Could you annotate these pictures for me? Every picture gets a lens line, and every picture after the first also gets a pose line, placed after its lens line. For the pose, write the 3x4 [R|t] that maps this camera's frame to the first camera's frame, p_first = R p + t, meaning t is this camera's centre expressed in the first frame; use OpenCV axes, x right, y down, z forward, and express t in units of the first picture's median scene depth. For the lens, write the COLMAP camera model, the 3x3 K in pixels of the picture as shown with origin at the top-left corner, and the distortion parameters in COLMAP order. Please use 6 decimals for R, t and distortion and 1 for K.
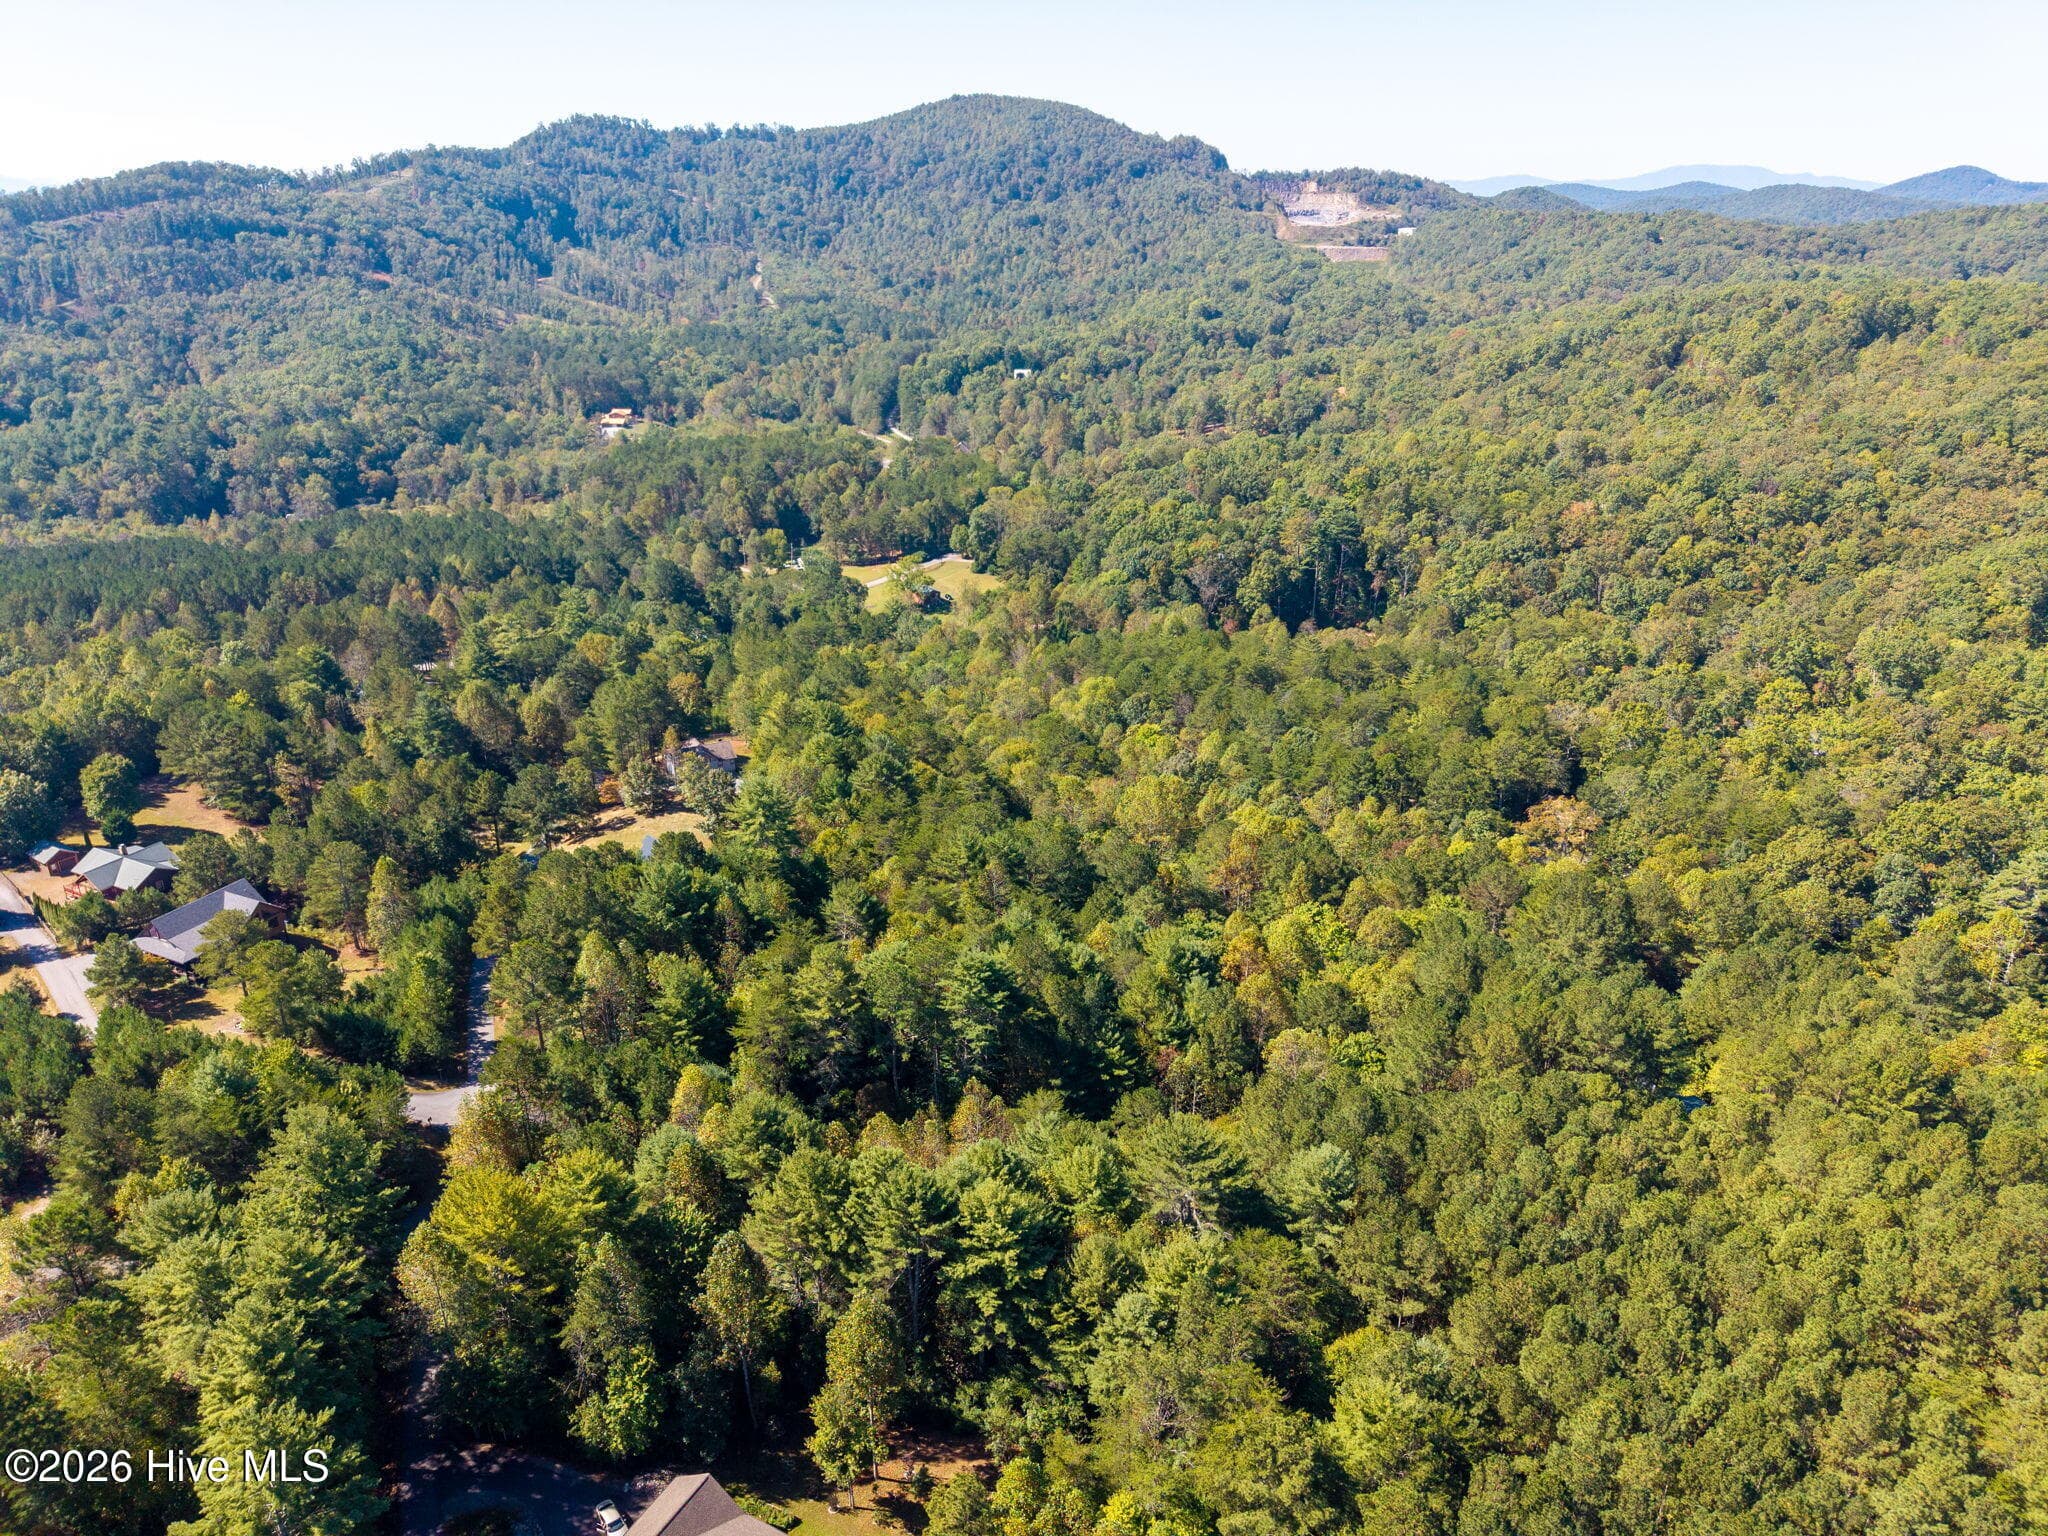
lens RADIAL K [[1366.8, 0, 1032.2], [0, 1366.8, 749.0], [0, 0, 1]] dist [0.045538, -0.040343]
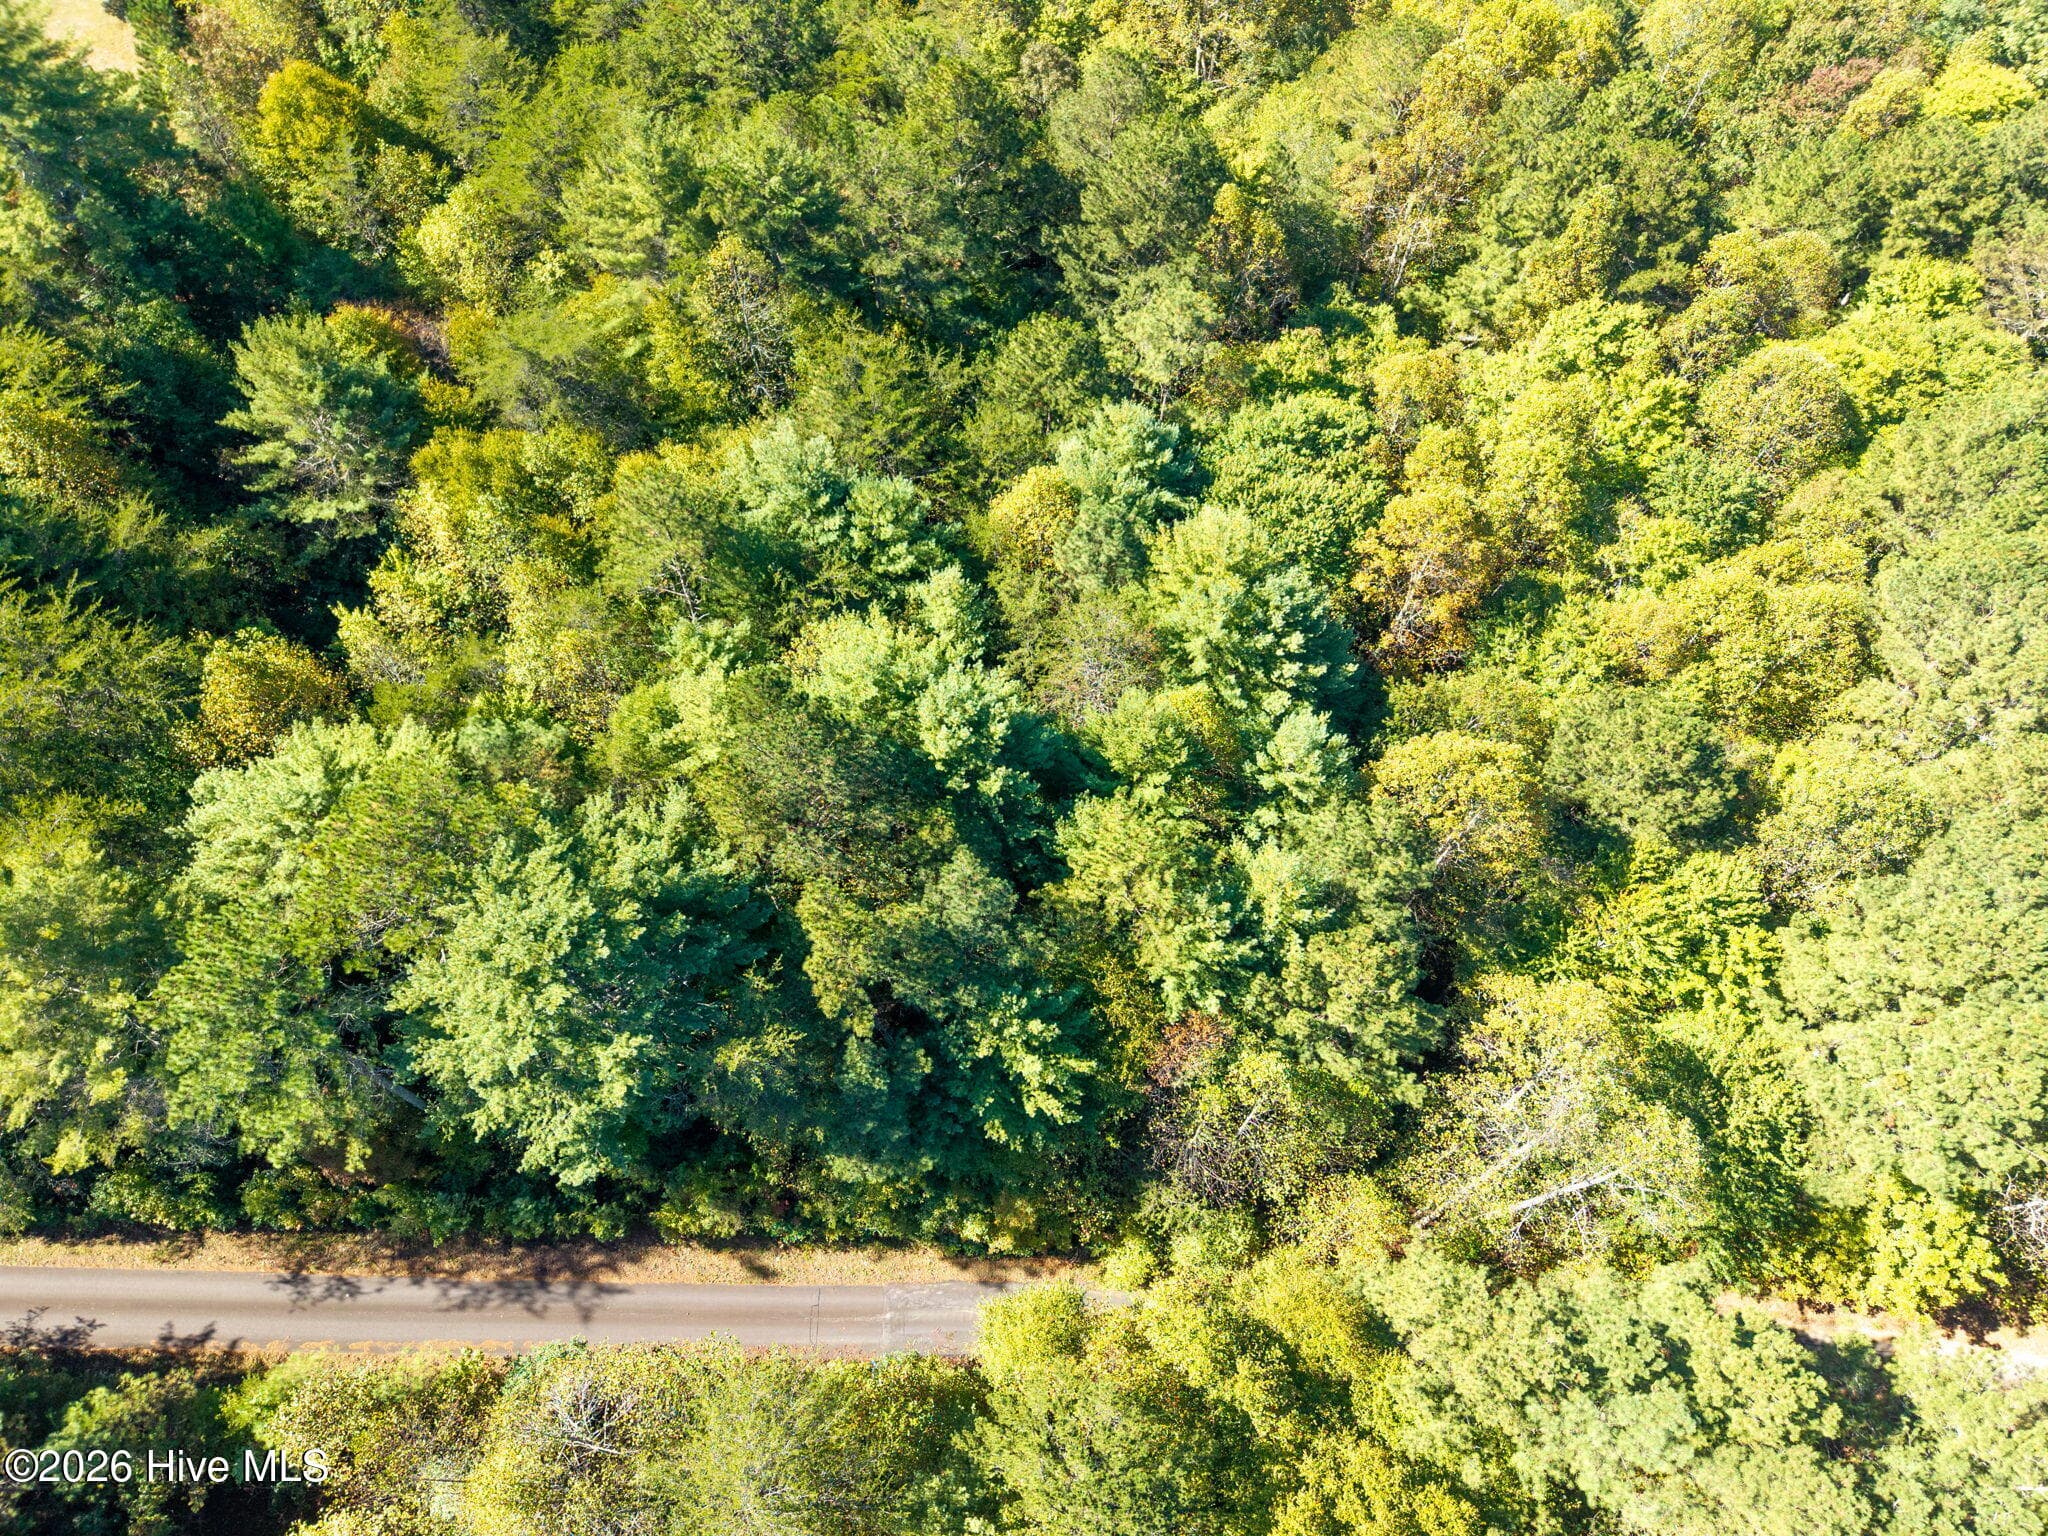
lens RADIAL K [[1366.8, 0, 1035.0], [0, 1366.8, 772.7], [0, 0, 1]] dist [0.045538, -0.040343]
pose [[0.999733, 0.022988, 0.002286, 0.010858], [-0.018837, 0.753899, 0.656721, -0.009614], [0.013373, -0.656588, 0.754131, 0.146169]]
